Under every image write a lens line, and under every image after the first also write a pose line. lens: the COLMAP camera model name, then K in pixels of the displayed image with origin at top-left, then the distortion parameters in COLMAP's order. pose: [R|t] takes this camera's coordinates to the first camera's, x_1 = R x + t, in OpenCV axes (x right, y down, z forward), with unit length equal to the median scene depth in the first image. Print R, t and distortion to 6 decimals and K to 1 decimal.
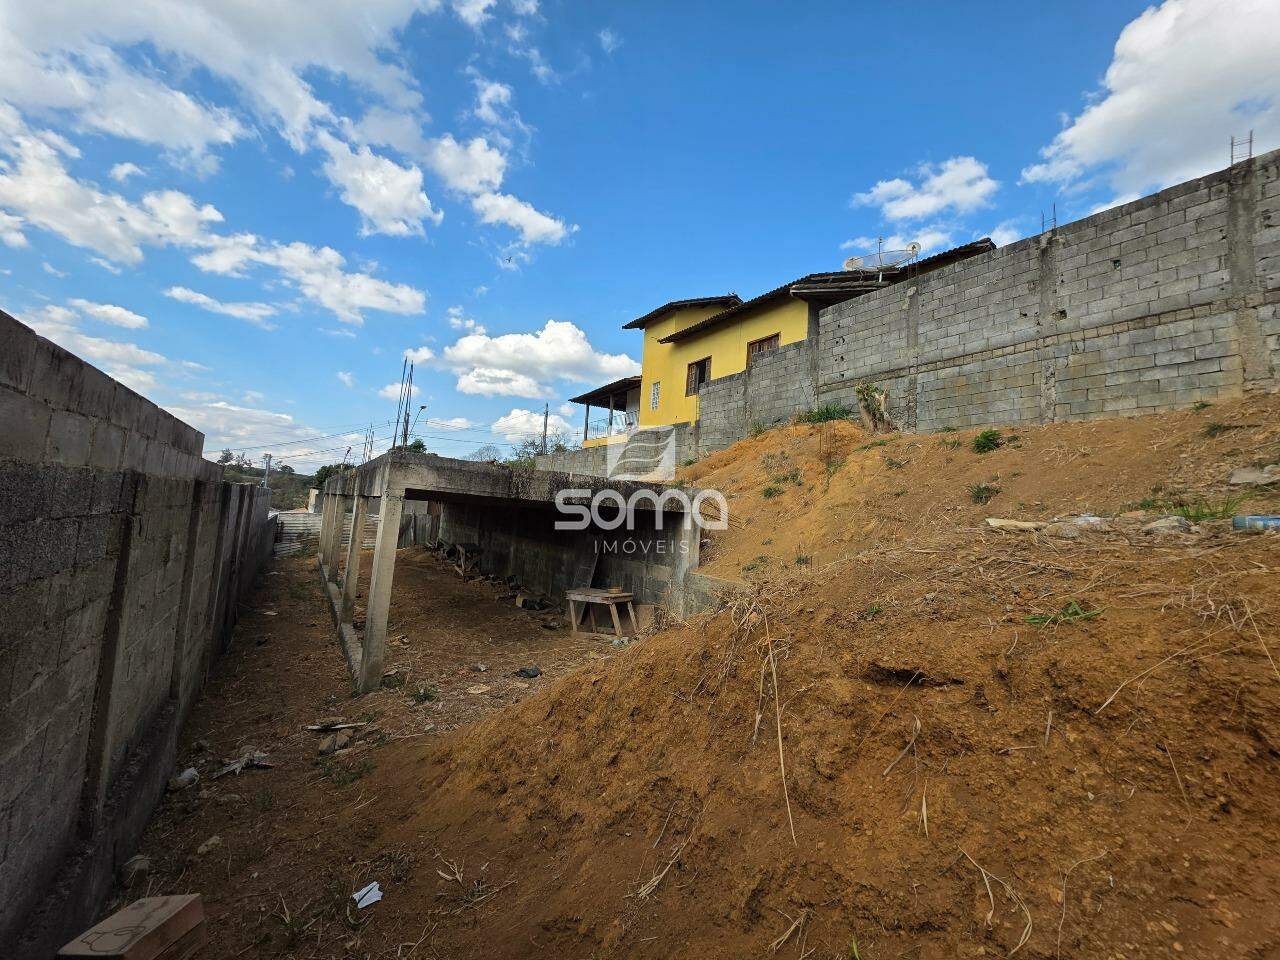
lens RADIAL K [[507.9, 0, 638.2], [0, 507.9, 476.5], [0, 0, 1]] dist [0.003851, 0.000139]
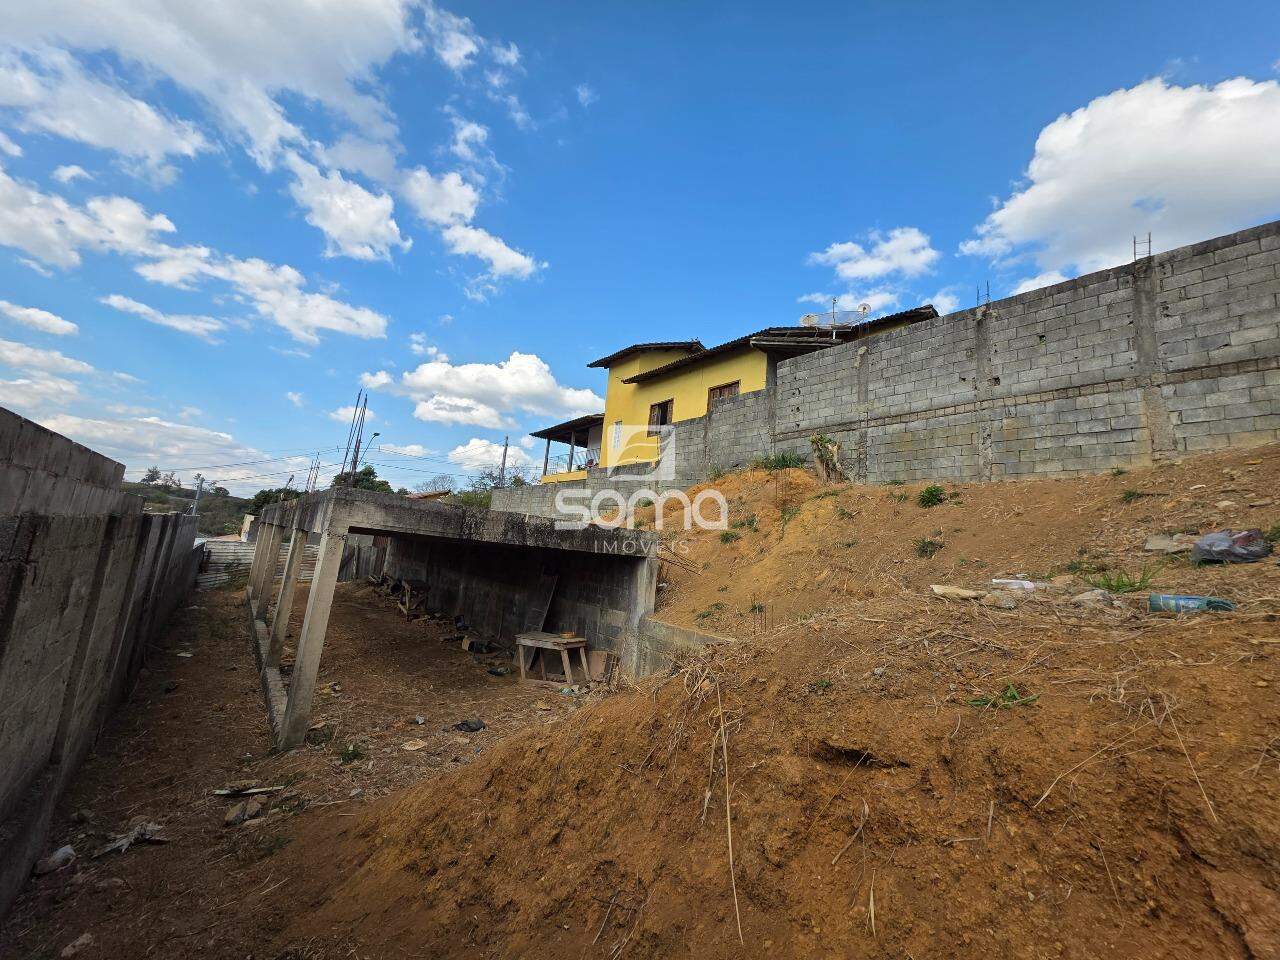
lens RADIAL K [[509.7, 0, 639.3], [0, 509.7, 474.7], [0, 0, 1]] dist [0.003463, 0.000378]
pose [[0.996005, 0.040721, 0.079471, 0.001301], [-0.034861, 0.996665, -0.073781, -0.014722], [-0.082210, 0.070716, 0.994103, 0.001097]]
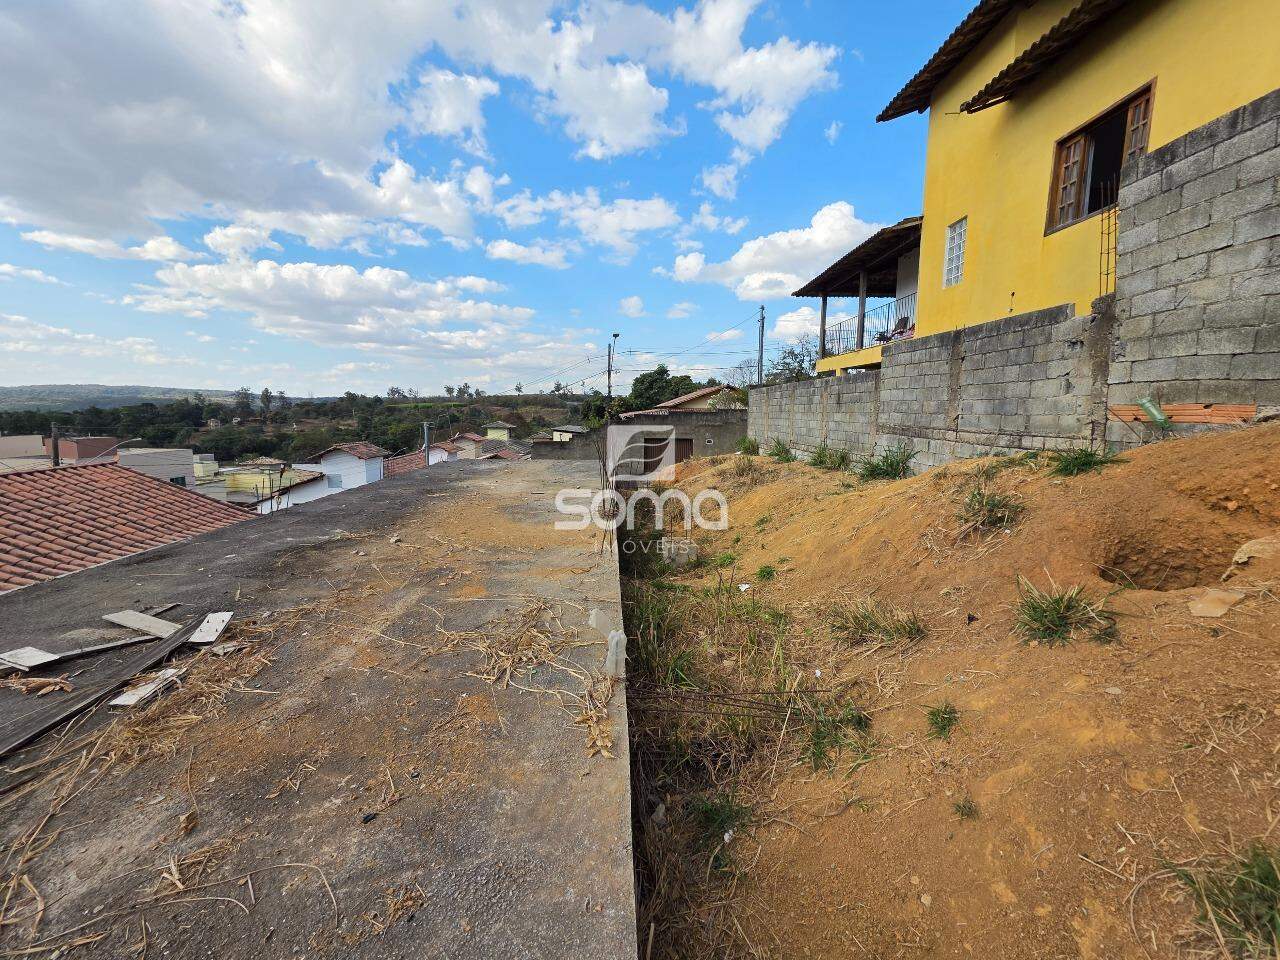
lens RADIAL K [[504.7, 0, 637.3], [0, 504.7, 460.0], [0, 0, 1]] dist [0.003493, 0.000401]
pose [[0.853765, -0.005916, -0.520625, 0.056606], [0.085605, 0.987922, 0.129155, -0.128490], [0.513573, -0.154836, 0.843960, 0.969505]]
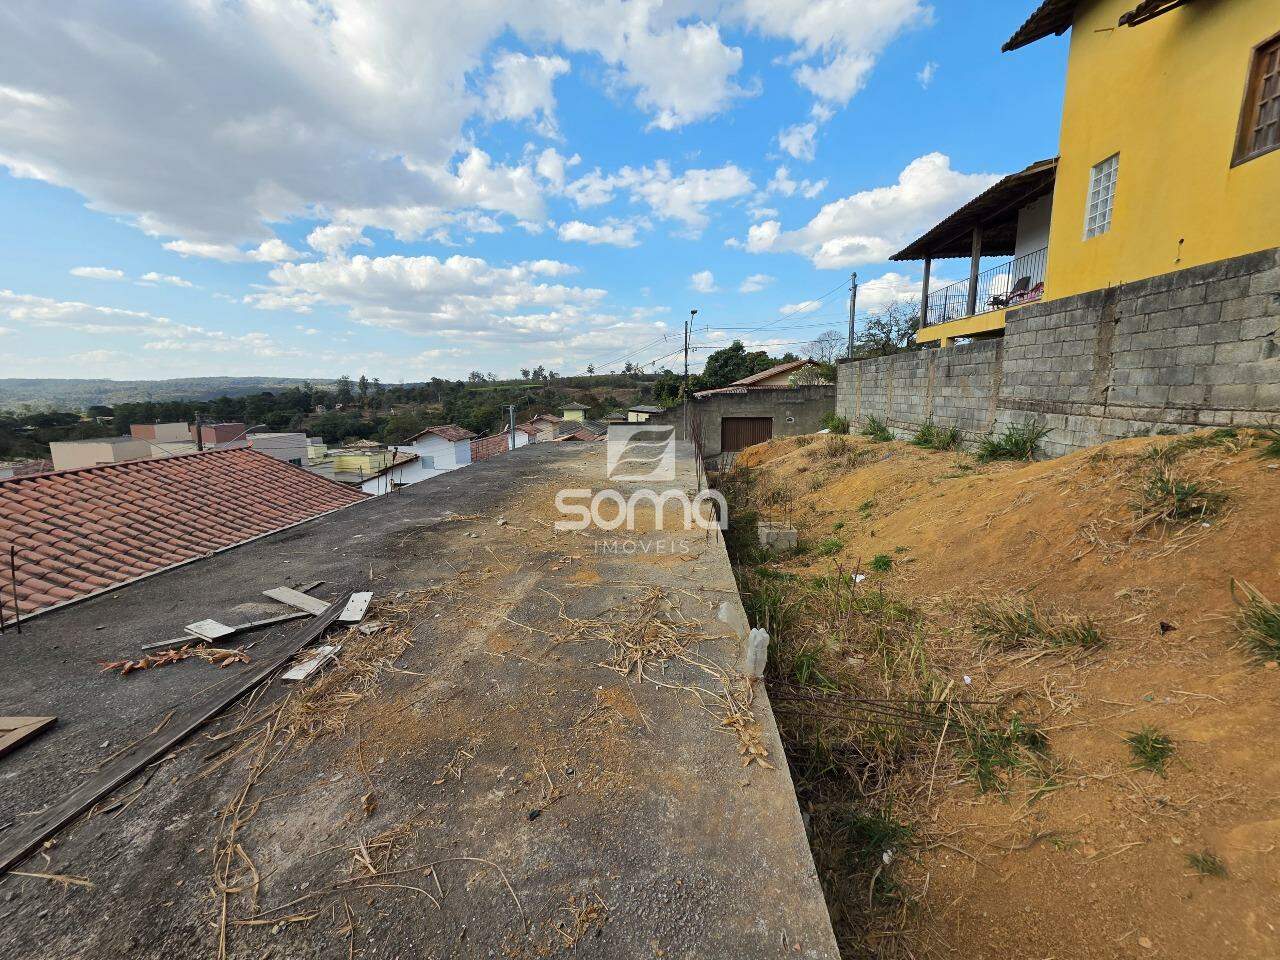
lens RADIAL K [[506.9, 0, 638.5], [0, 506.9, 459.6], [0, 0, 1]] dist [0.003084, 0.001128]
pose [[0.774188, 0.011774, -0.632846, 0.019484], [0.111223, 0.981739, 0.154330, -0.133194], [0.623107, -0.189867, 0.758741, 0.964074]]
